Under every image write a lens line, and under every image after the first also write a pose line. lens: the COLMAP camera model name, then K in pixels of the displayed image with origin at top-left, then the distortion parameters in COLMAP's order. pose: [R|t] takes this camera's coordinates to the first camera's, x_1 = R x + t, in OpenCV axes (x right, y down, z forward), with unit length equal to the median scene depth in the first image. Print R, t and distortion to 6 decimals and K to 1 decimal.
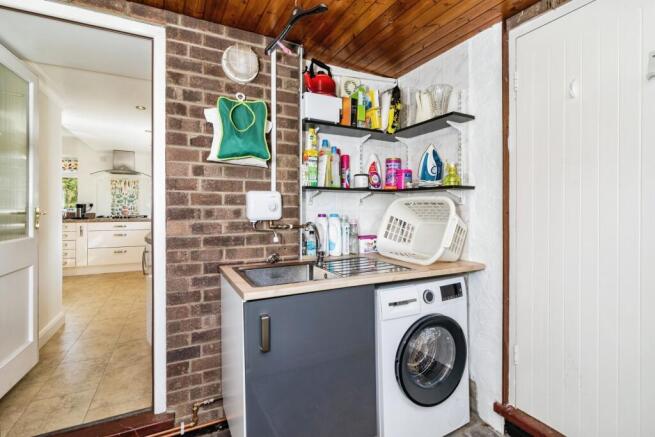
lens RADIAL K [[301.2, 0, 326.8], [0, 301.2, 211.9], [0, 0, 1]] dist [-0.003304, -0.000355]
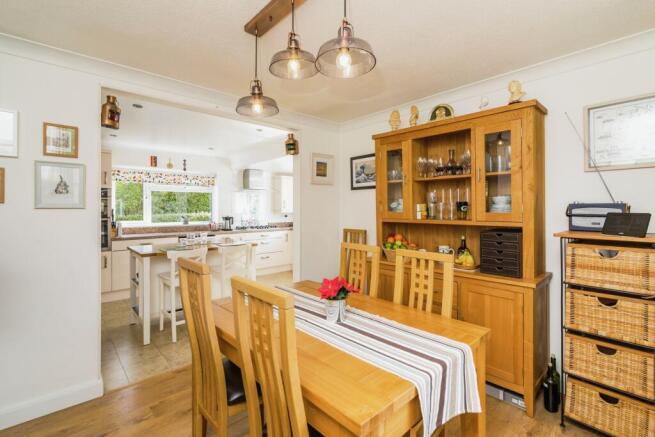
lens RADIAL K [[301.2, 0, 327.4], [0, 301.2, 213.1], [0, 0, 1]] dist [-0.003304, -0.000355]
pose [[0.961602, -0.007647, 0.274343, -0.714004], [0.008856, 0.999956, -0.003168, -0.031529], [-0.274306, 0.005476, 0.961627, -0.171356]]
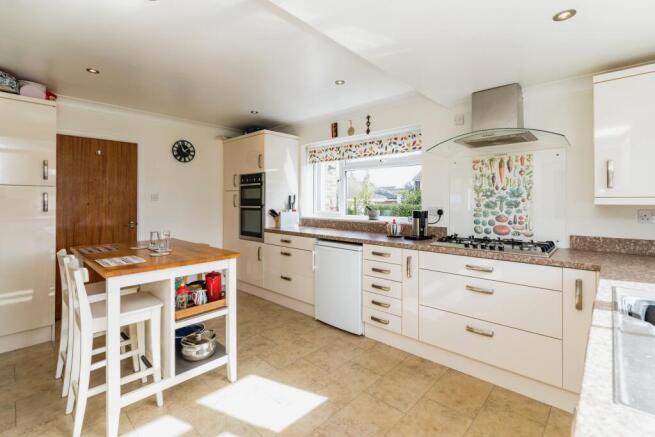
lens RADIAL K [[301.2, 0, 322.2], [0, 301.2, 198.3], [0, 0, 1]] dist [-0.003304, -0.000355]
pose [[0.334810, -0.007061, -0.942259, -0.344797], [-0.012131, 0.999857, -0.011803, -0.036947], [0.942208, 0.015382, 0.334676, 0.610499]]
